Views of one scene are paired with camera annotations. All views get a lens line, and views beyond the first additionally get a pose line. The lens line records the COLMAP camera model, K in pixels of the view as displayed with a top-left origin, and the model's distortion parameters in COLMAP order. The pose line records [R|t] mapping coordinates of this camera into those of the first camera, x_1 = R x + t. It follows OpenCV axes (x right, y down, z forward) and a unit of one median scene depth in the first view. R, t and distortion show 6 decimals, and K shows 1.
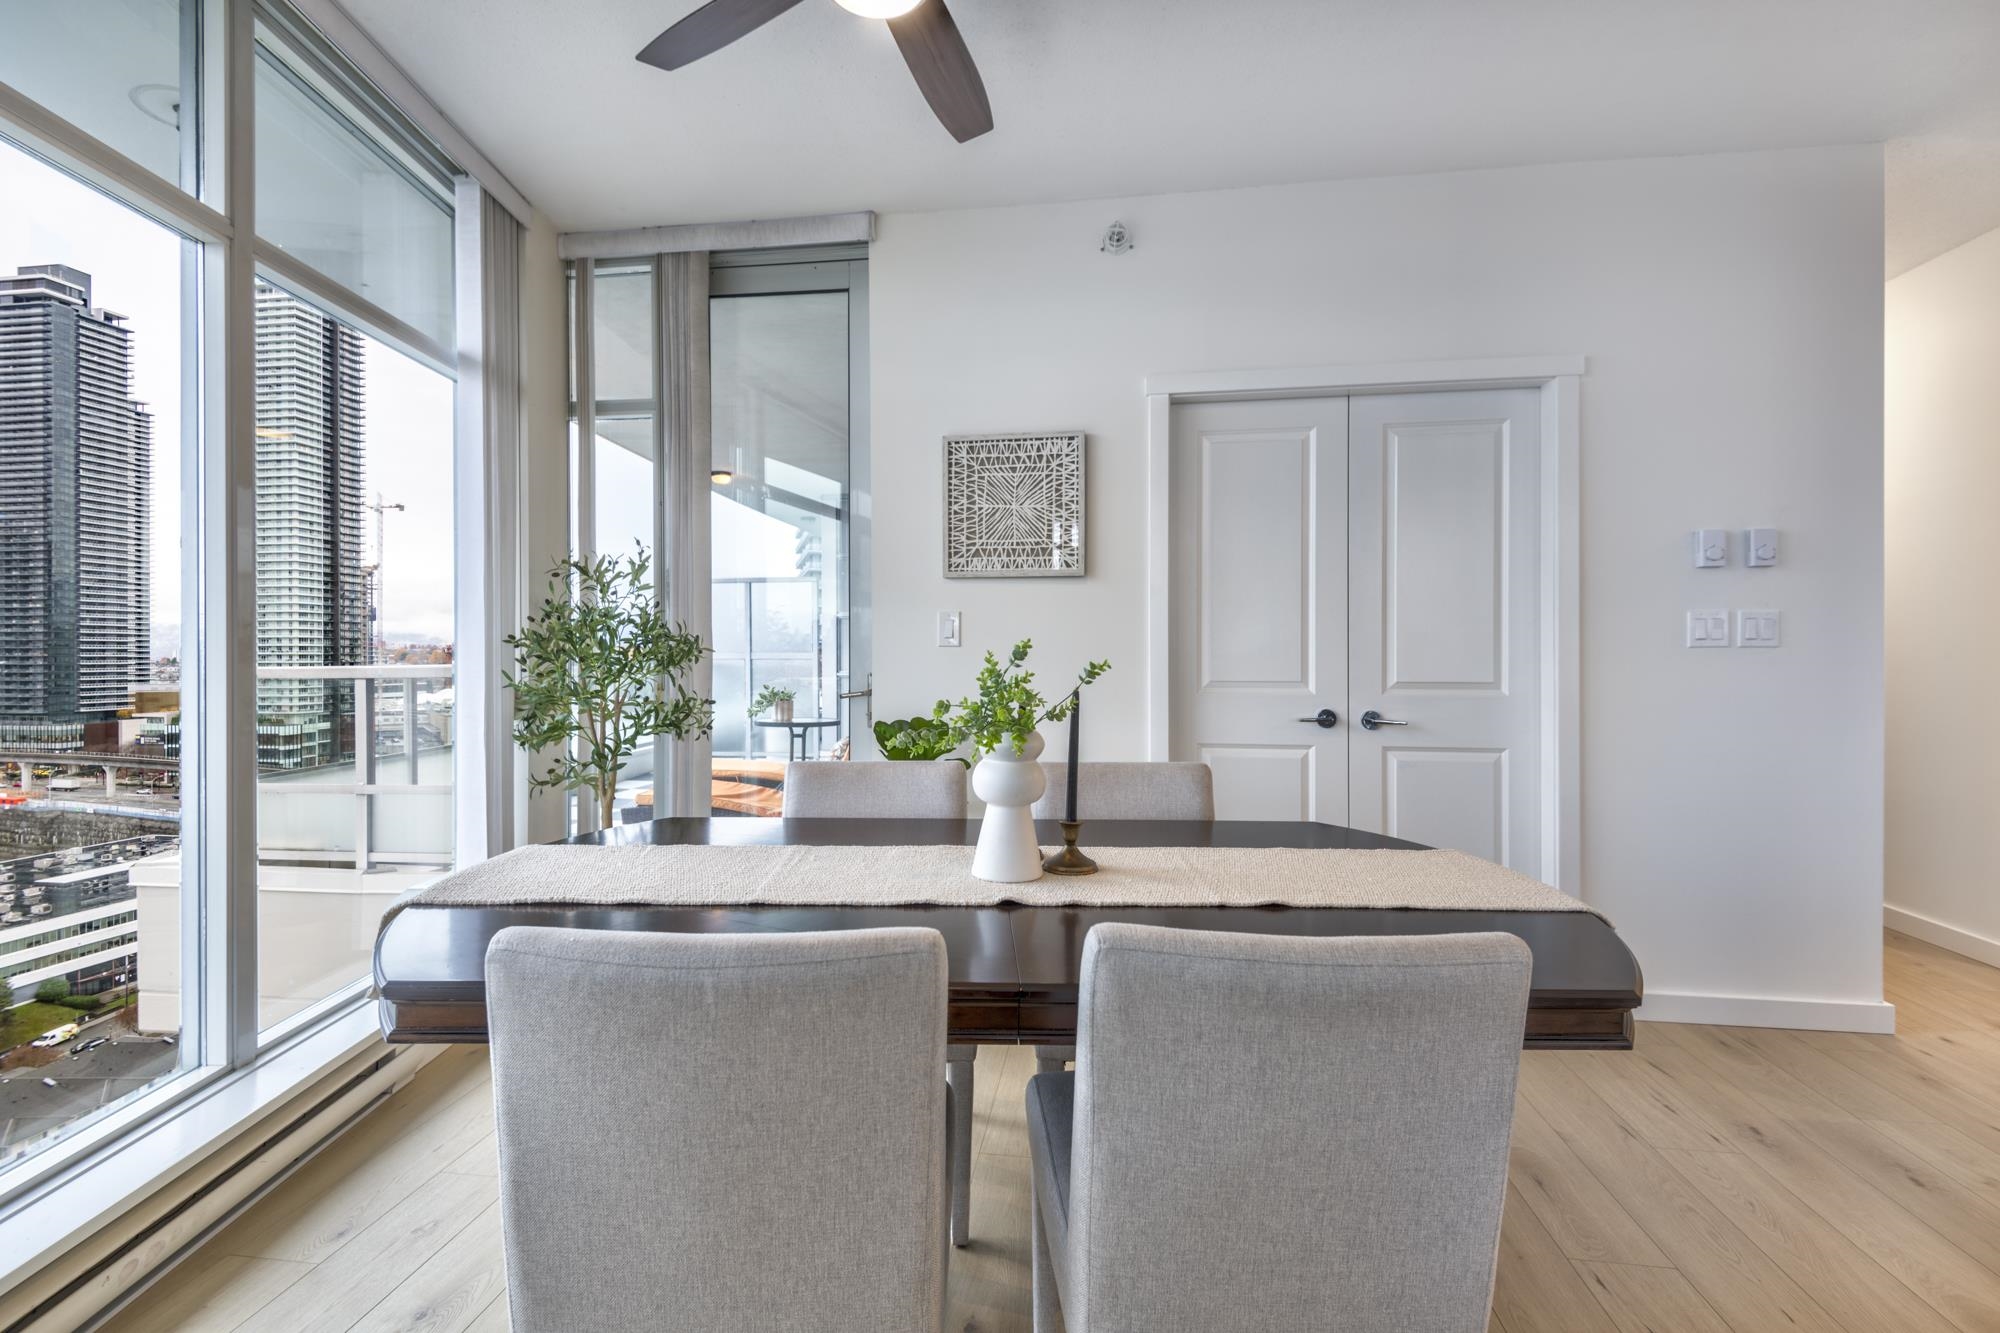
lens RADIAL K [[926.3, 0, 1003.9], [0, 926.3, 643.9], [0, 0, 1]] dist [0.017513, -0.029038]
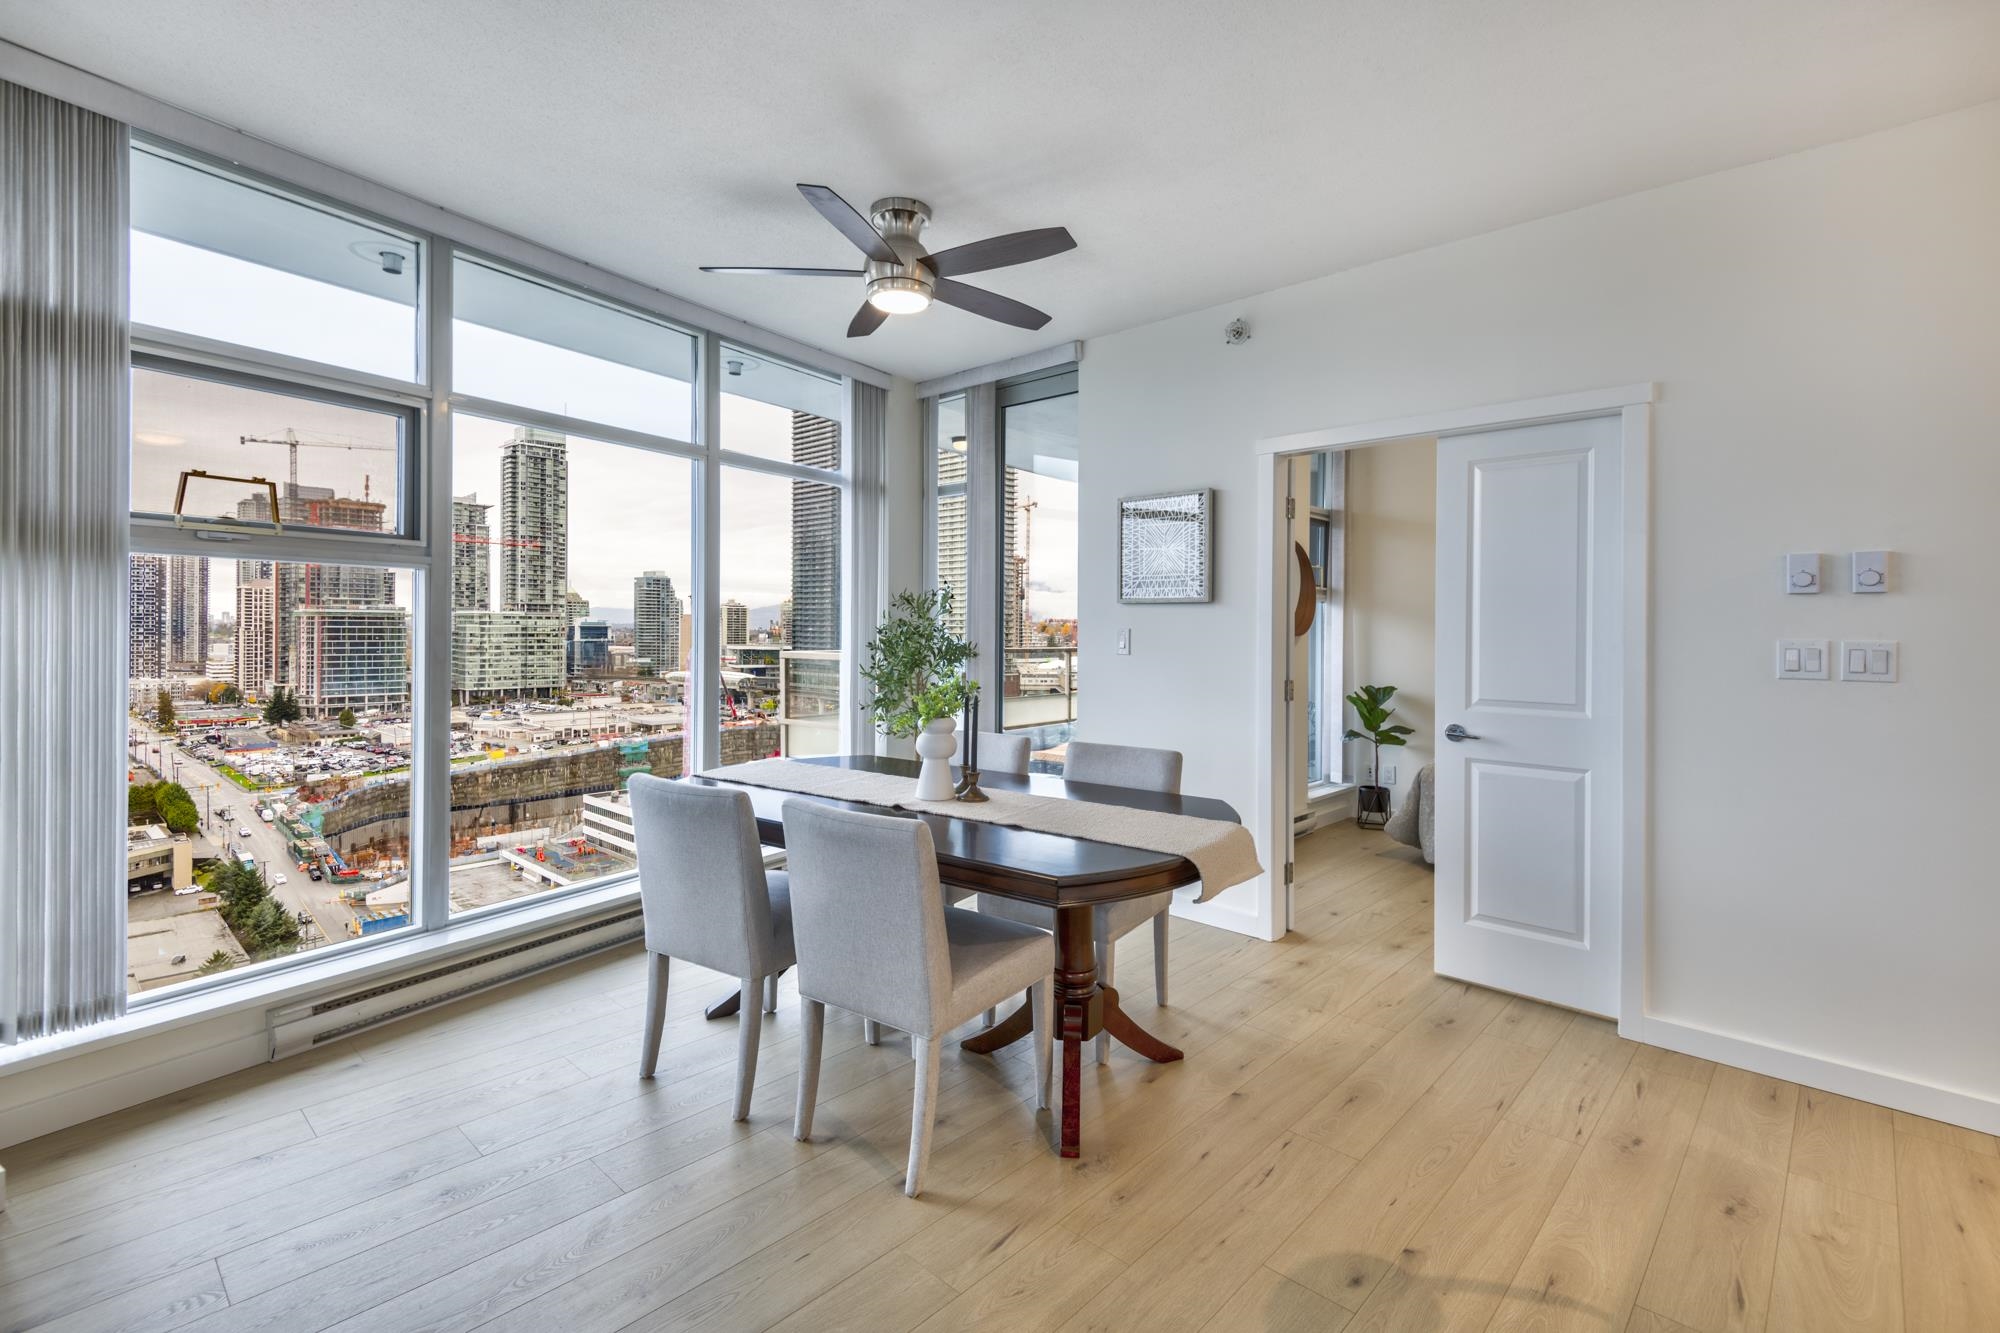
lens RADIAL K [[926.3, 0, 1003.9], [0, 926.3, 643.9], [0, 0, 1]] dist [0.017513, -0.029038]
pose [[0.805229, 0.019041, -0.592658, 0.651192], [-0.001359, 0.999541, 0.030267, -0.057678], [0.592962, -0.023567, 0.804885, -0.206500]]
